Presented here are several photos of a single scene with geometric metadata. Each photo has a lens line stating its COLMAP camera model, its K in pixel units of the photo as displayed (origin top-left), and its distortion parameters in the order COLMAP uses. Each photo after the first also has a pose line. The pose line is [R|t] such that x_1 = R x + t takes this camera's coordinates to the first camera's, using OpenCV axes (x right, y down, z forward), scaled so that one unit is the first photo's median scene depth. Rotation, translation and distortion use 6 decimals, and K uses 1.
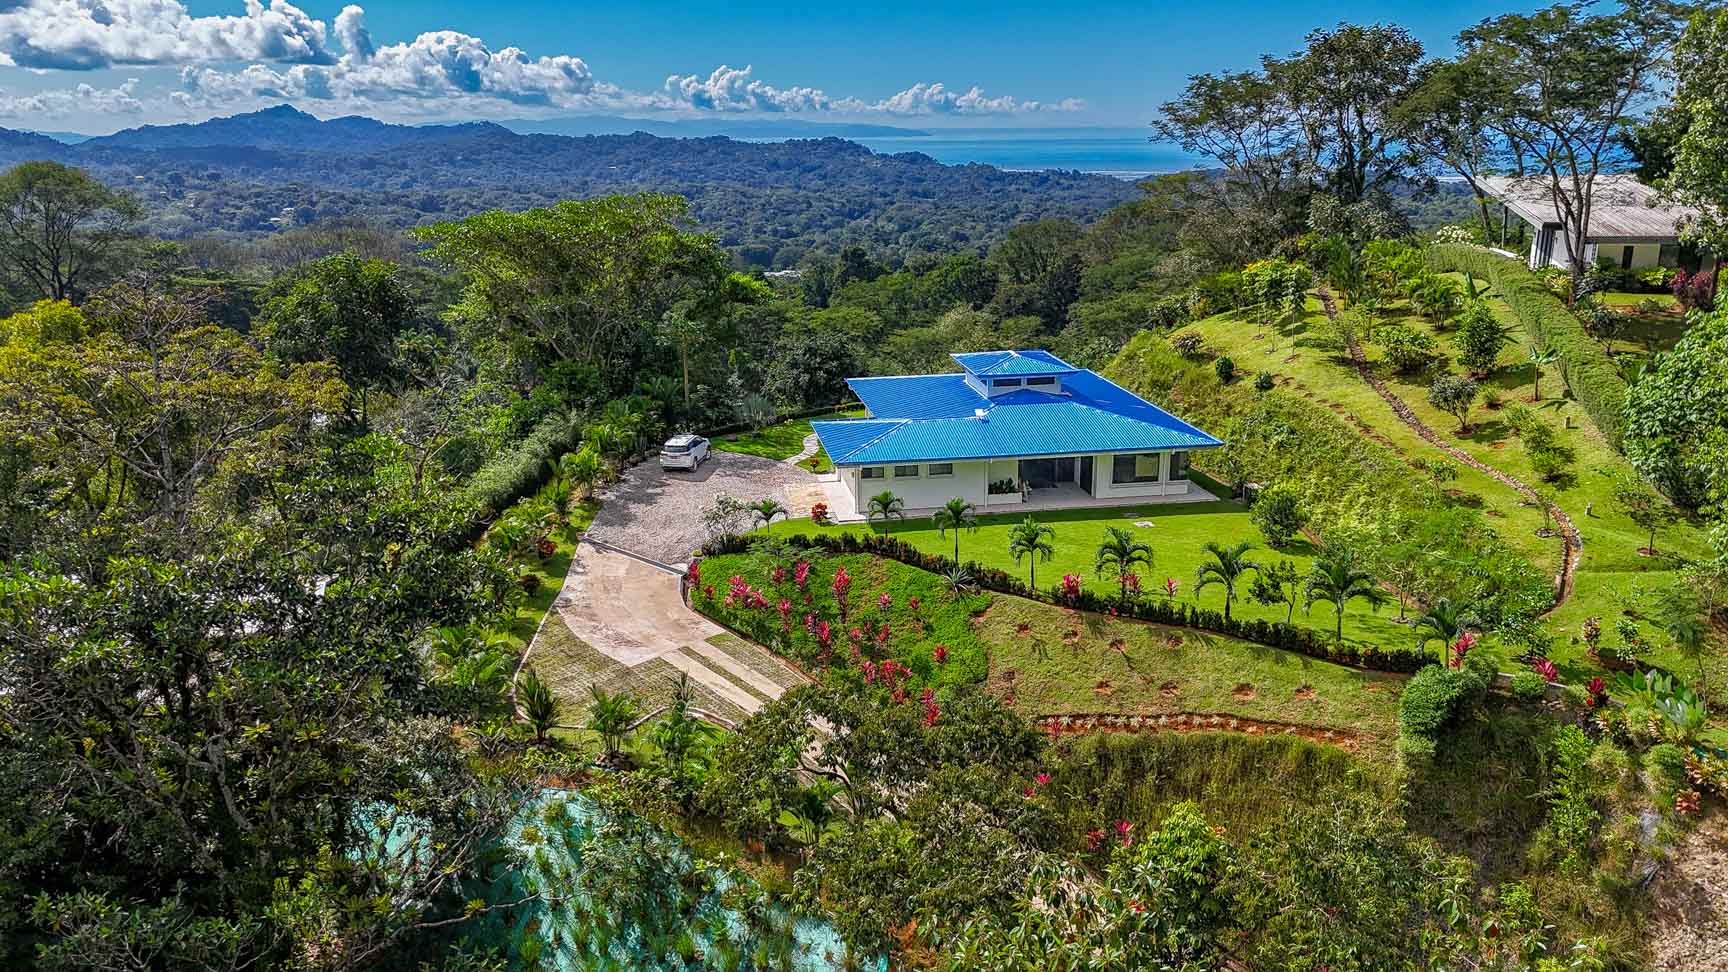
lens RADIAL K [[1279.5, 0, 853.7], [0, 1279.5, 491.8], [0, 0, 1]] dist [0.069078, -0.072769]
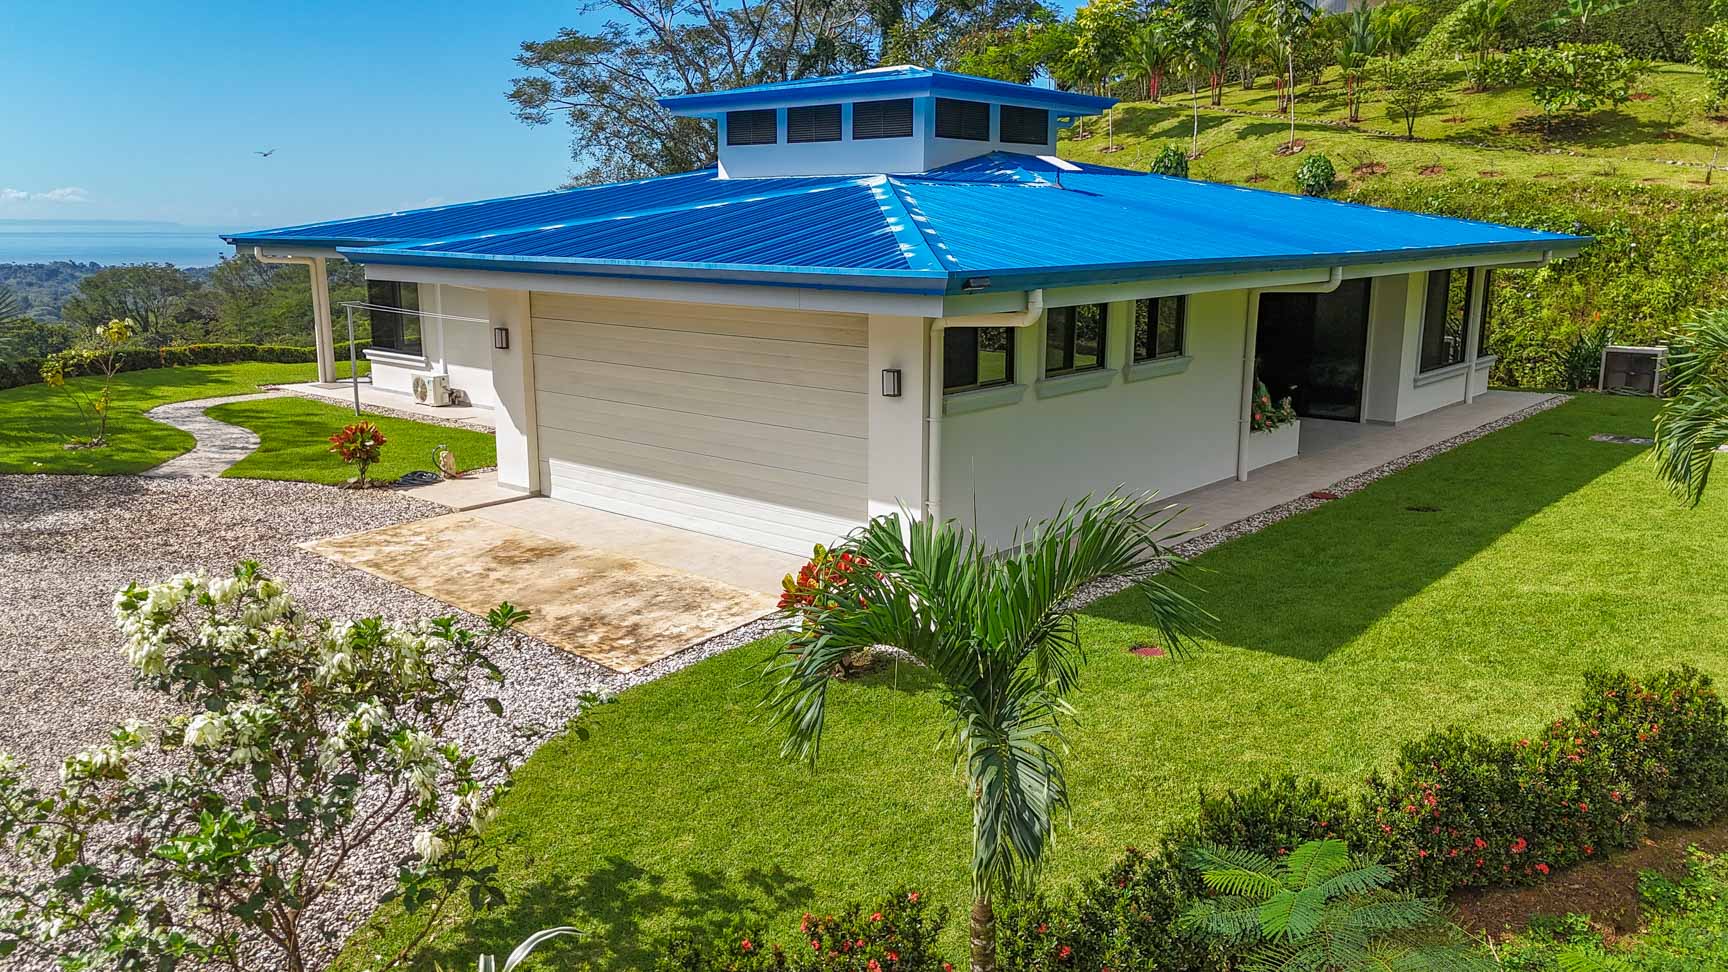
lens RADIAL K [[1279.5, 0, 868.3], [0, 1279.5, 486.5], [0, 0, 1]] dist [0.069078, -0.072769]
pose [[0.763159, -0.123095, 0.634378, -0.114795], [0.170544, 0.985251, -0.013985, 0.003480], [-0.623300, 0.118862, 0.772896, 0.794116]]
